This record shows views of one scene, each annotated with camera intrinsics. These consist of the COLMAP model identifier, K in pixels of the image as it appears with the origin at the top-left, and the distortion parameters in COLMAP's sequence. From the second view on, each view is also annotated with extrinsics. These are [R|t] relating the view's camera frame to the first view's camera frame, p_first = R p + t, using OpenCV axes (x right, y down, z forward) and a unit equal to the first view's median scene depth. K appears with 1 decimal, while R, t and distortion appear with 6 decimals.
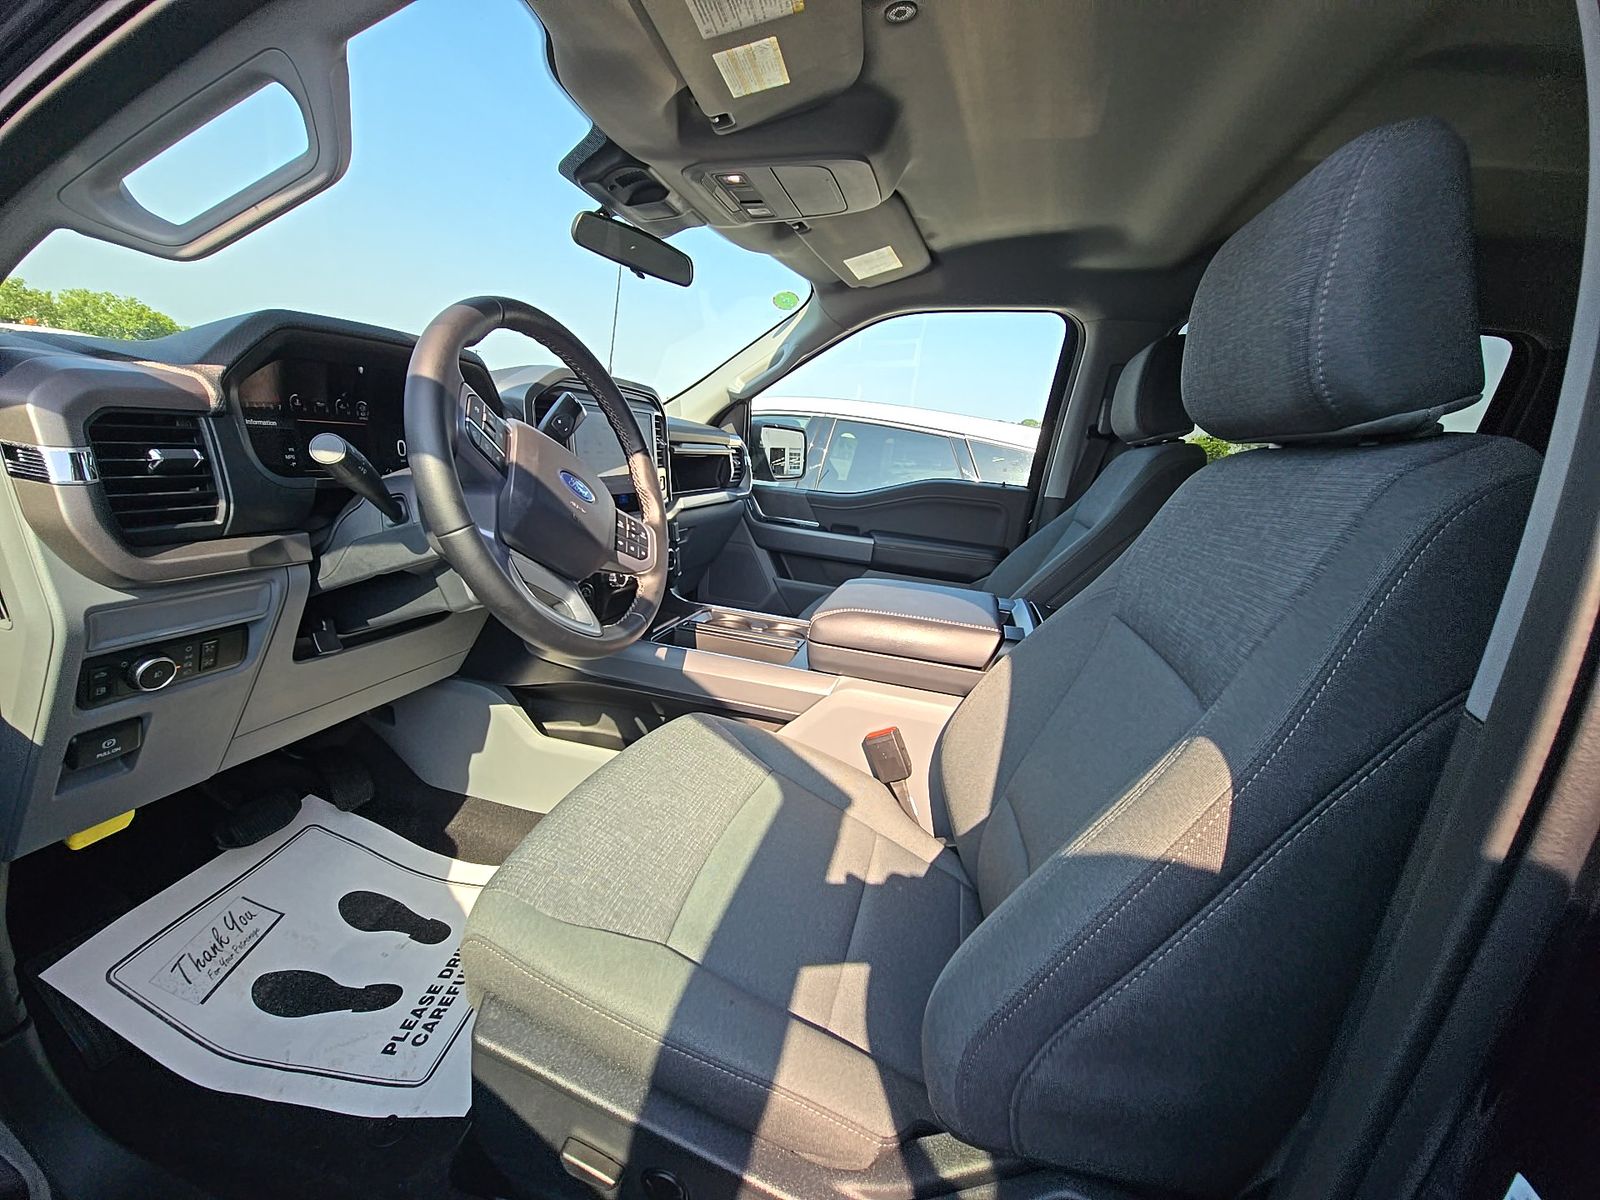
lens RADIAL K [[644.6, 0, 789.6], [0, 644.6, 586.4], [0, 0, 1]] dist [0.009444, -0.005168]
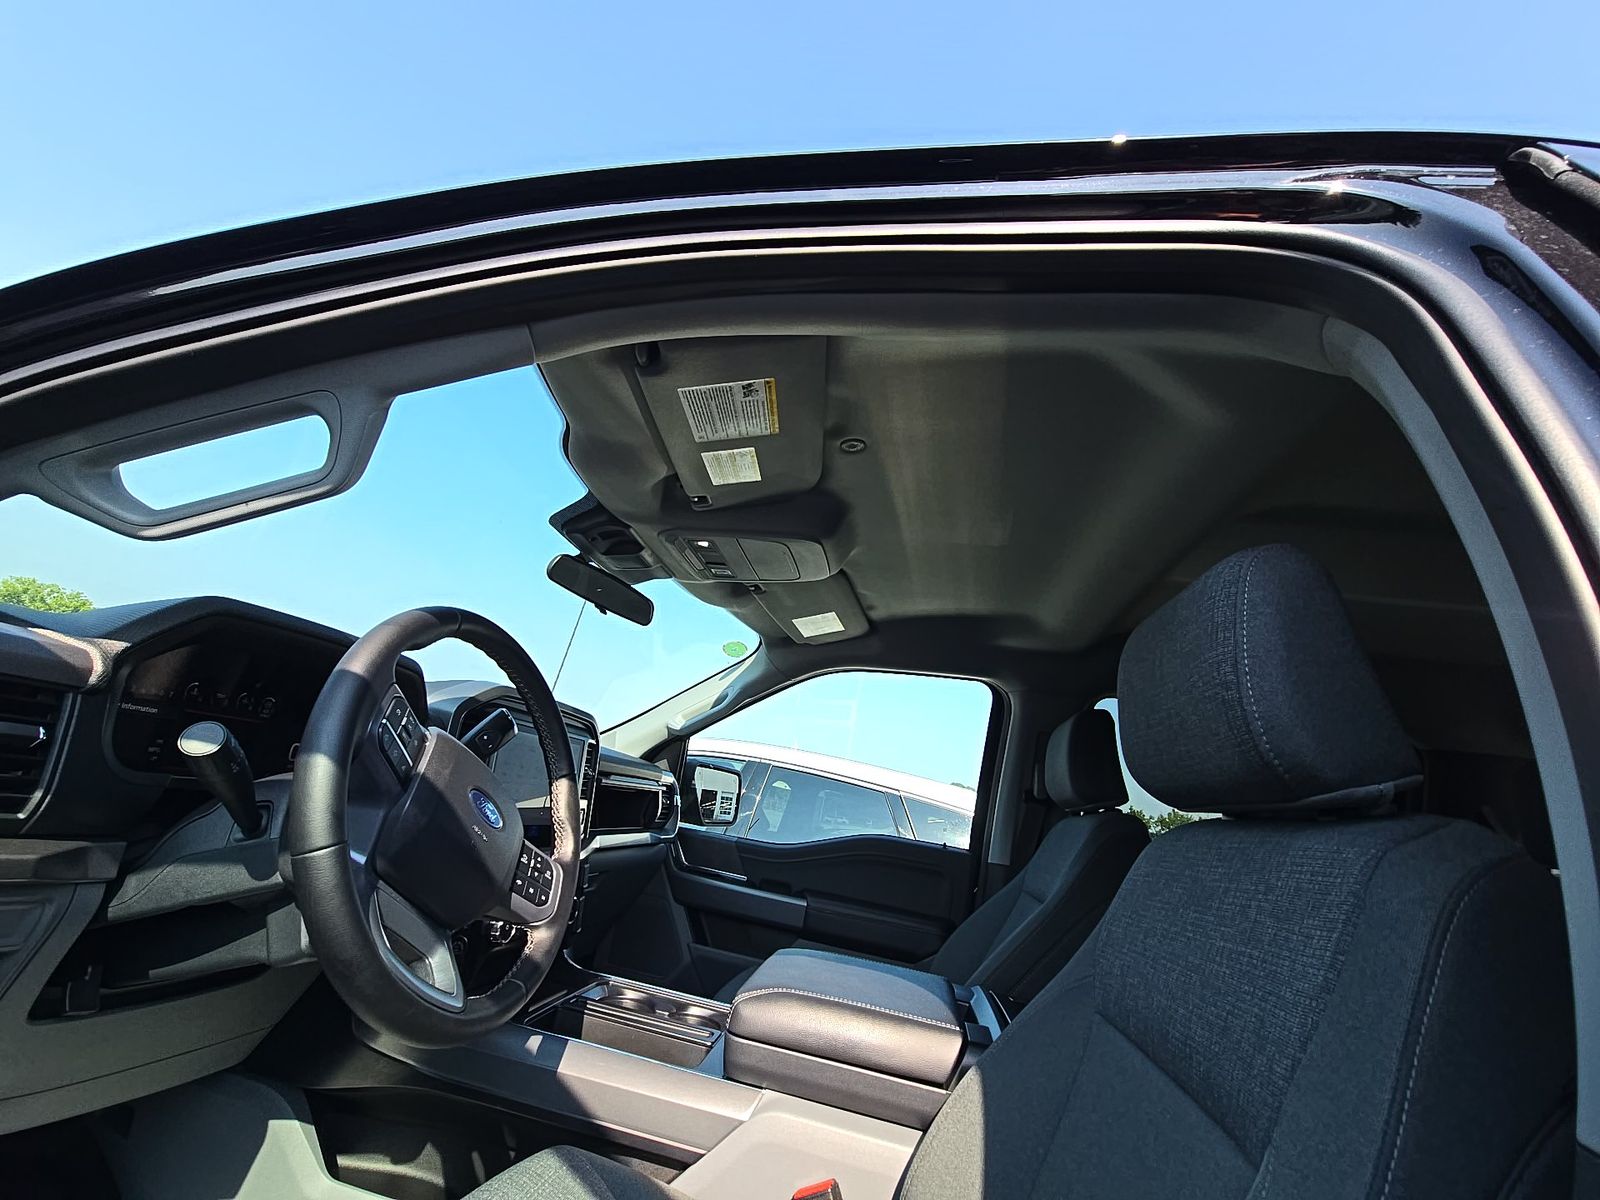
lens RADIAL K [[644.6, 0, 794.6], [0, 644.6, 593.3], [0, 0, 1]] dist [0.009444, -0.005168]
pose [[0.990948, 0.104943, 0.083719, -0.013633], [-0.049909, 0.866922, -0.495940, 0.005698], [-0.124623, 0.487272, 0.864312, 0.035733]]
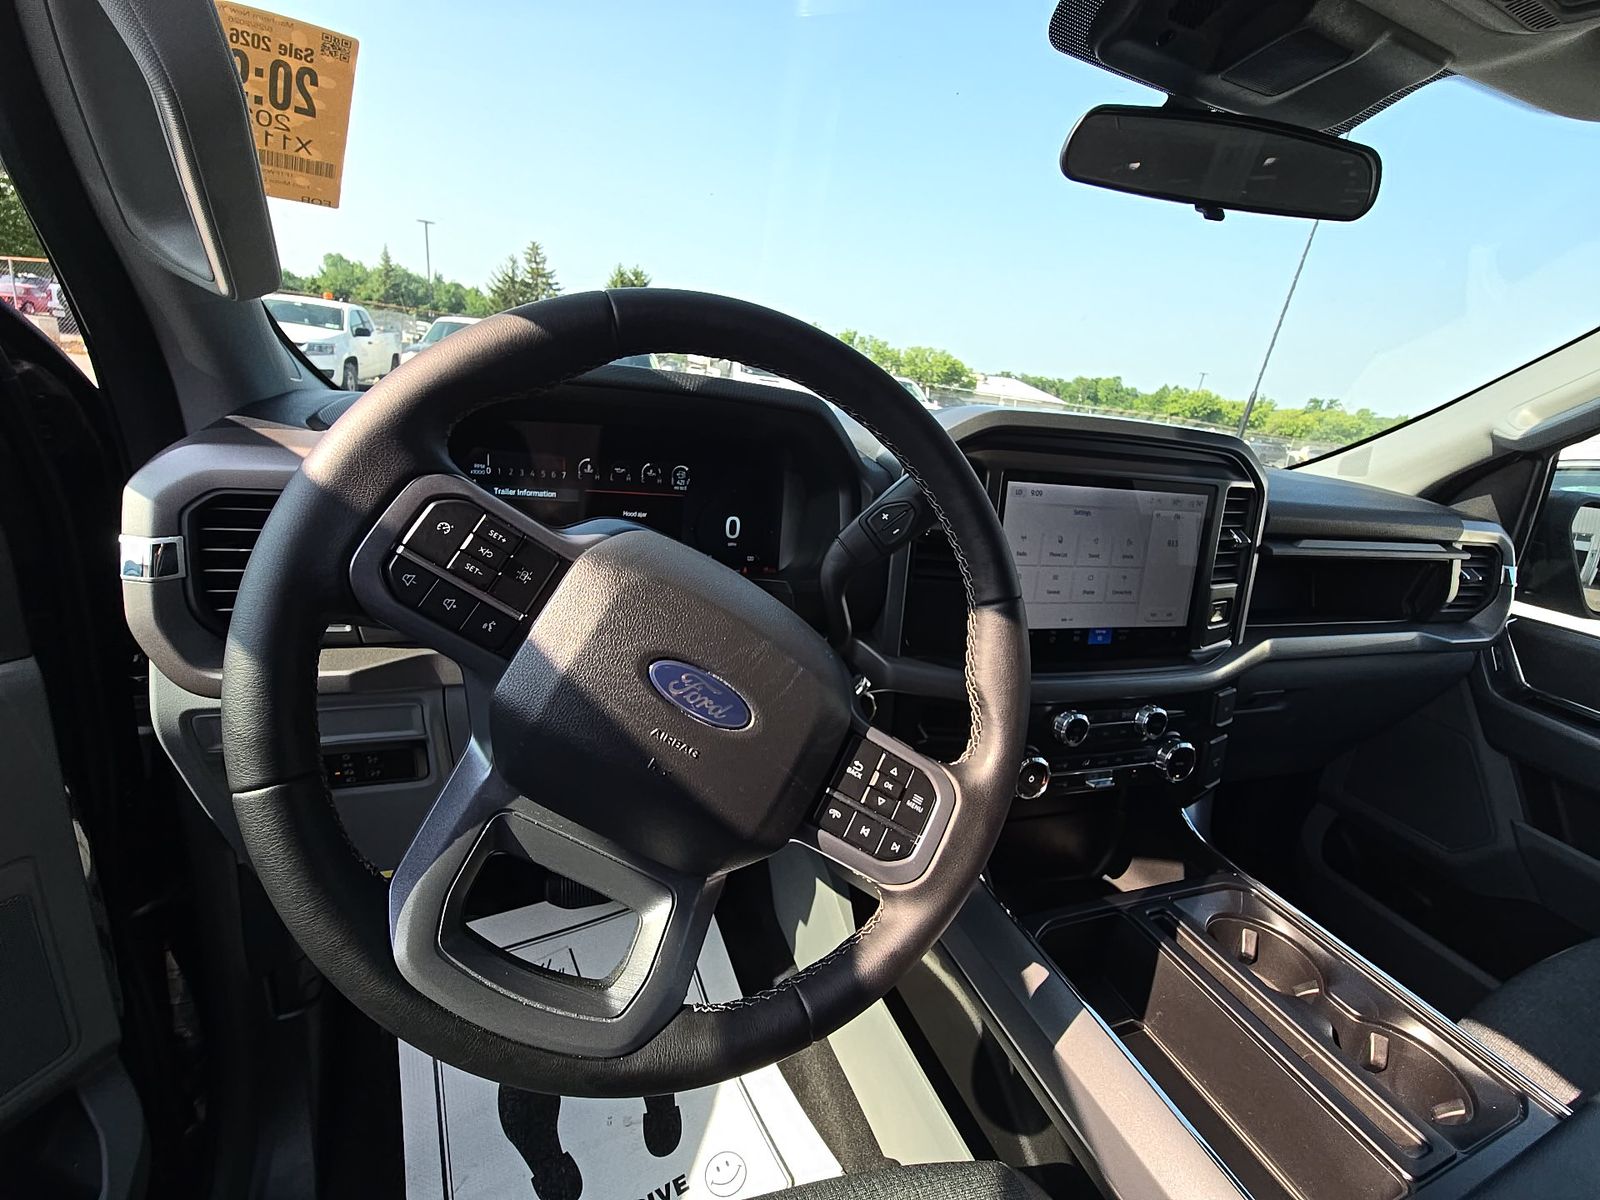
lens RADIAL K [[644.6, 0, 811.5], [0, 644.6, 585.8], [0, 0, 1]] dist [0.009444, -0.005168]
pose [[0.577793, 0.201958, -0.790802, 0.043471], [-0.228902, 0.970115, 0.080506, -0.239102], [0.783428, 0.134500, 0.606754, 0.665512]]
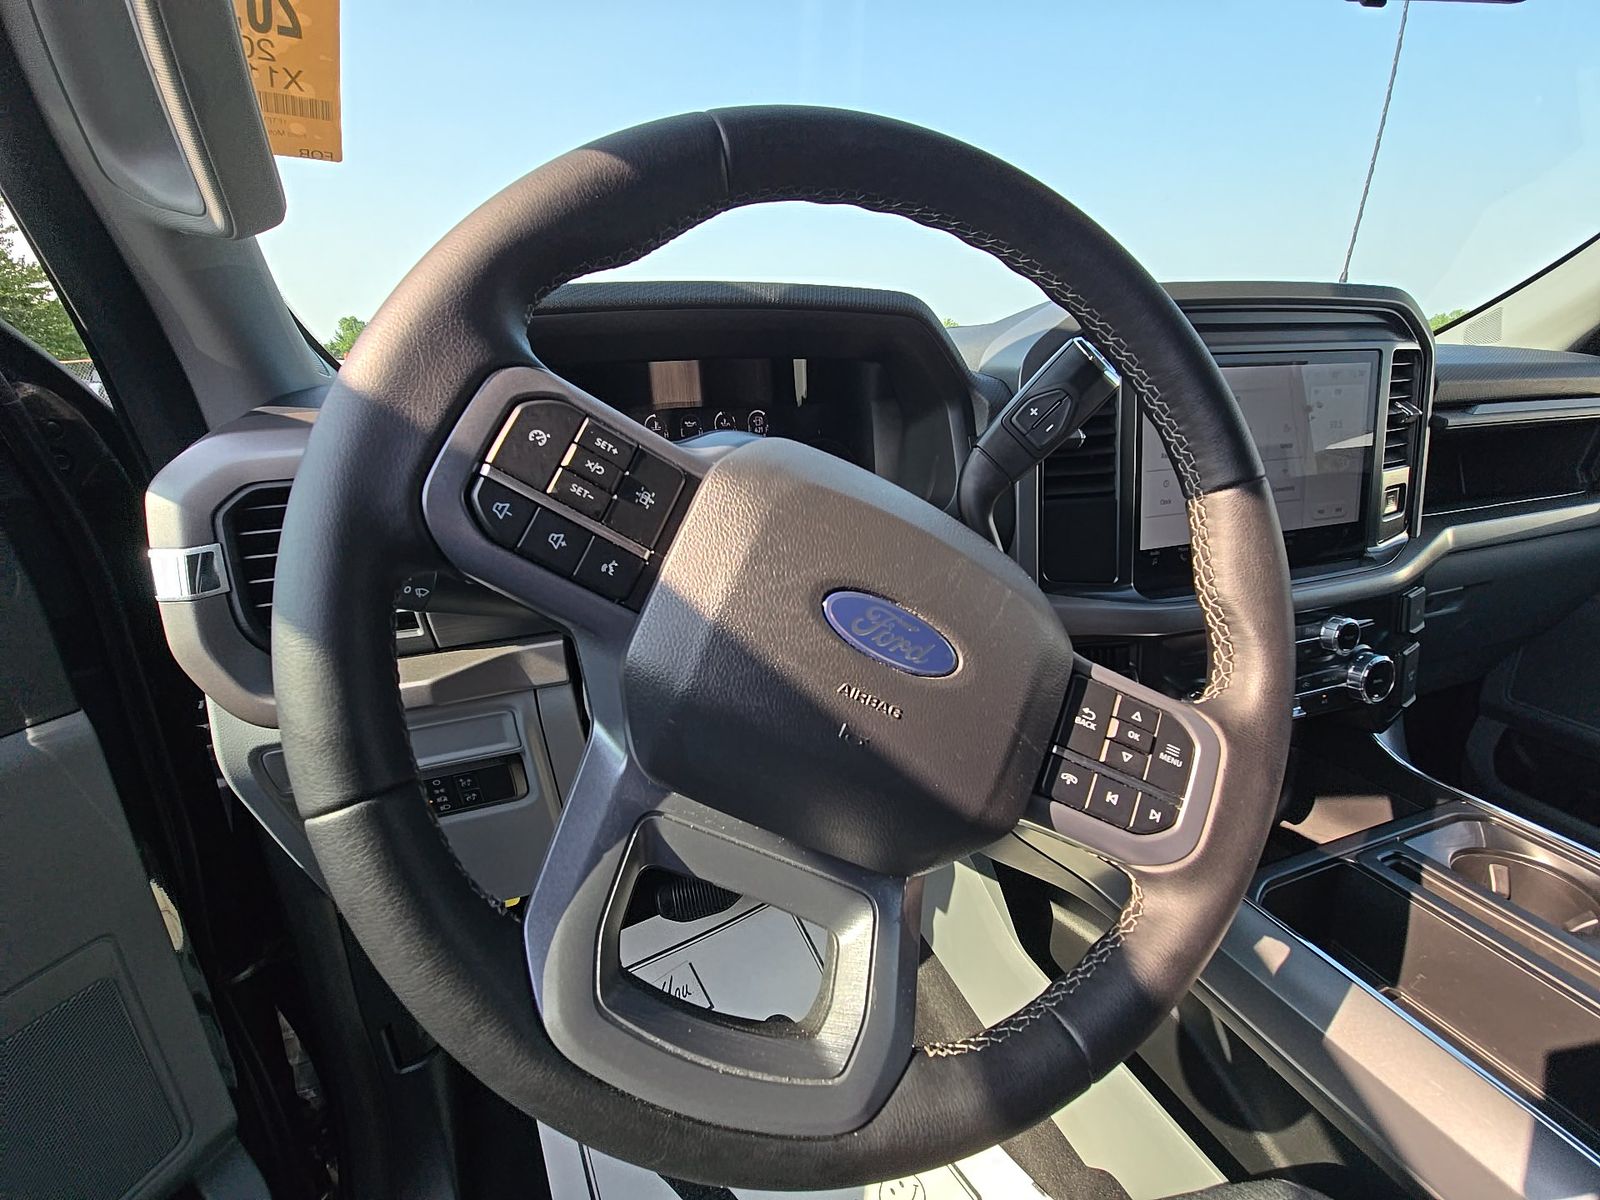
lens RADIAL K [[644.6, 0, 816.6], [0, 644.6, 578.7], [0, 0, 1]] dist [0.009444, -0.005168]
pose [[0.559024, 0.134860, -0.818110, -0.071817], [-0.095670, 0.990585, 0.097919, -0.181001], [0.823614, 0.023529, 0.566663, 0.665903]]
